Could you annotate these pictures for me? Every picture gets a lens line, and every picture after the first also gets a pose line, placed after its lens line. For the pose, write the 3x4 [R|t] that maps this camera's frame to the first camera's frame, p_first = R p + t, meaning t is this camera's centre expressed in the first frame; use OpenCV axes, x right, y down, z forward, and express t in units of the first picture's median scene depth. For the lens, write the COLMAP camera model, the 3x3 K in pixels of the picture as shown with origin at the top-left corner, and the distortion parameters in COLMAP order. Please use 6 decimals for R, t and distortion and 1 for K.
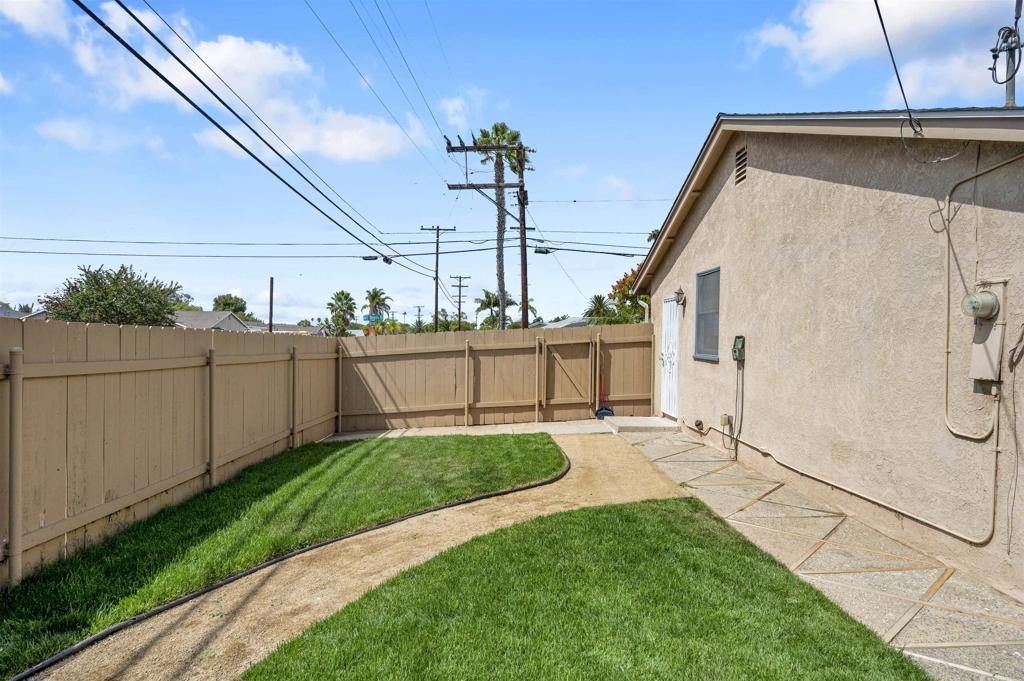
lens RADIAL K [[562.5, 0, 512.0], [0, 562.5, 340.5], [0, 0, 1]] dist [0.004157, -0.000248]
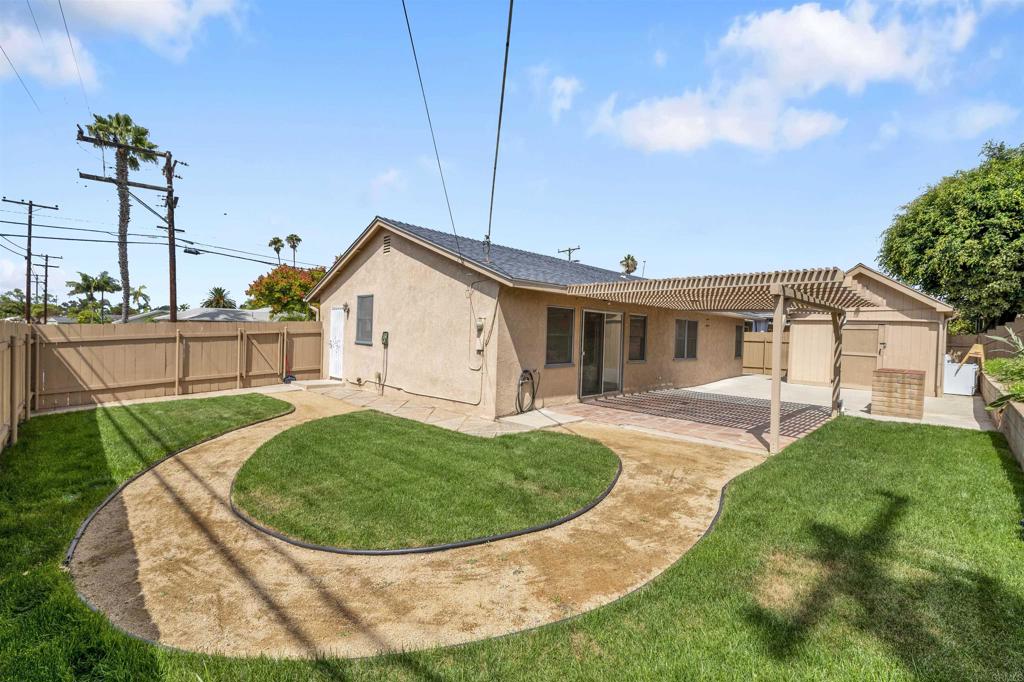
lens RADIAL K [[432.1, 0, 512.0], [0, 432.1, 341.0], [0, 0, 1]] dist [-0.001141, -0.000120]
pose [[0.723032, 0.003448, 0.690806, -0.212596], [-0.020220, 0.999665, 0.016174, -0.006325], [-0.690519, -0.025662, 0.722859, -0.265486]]
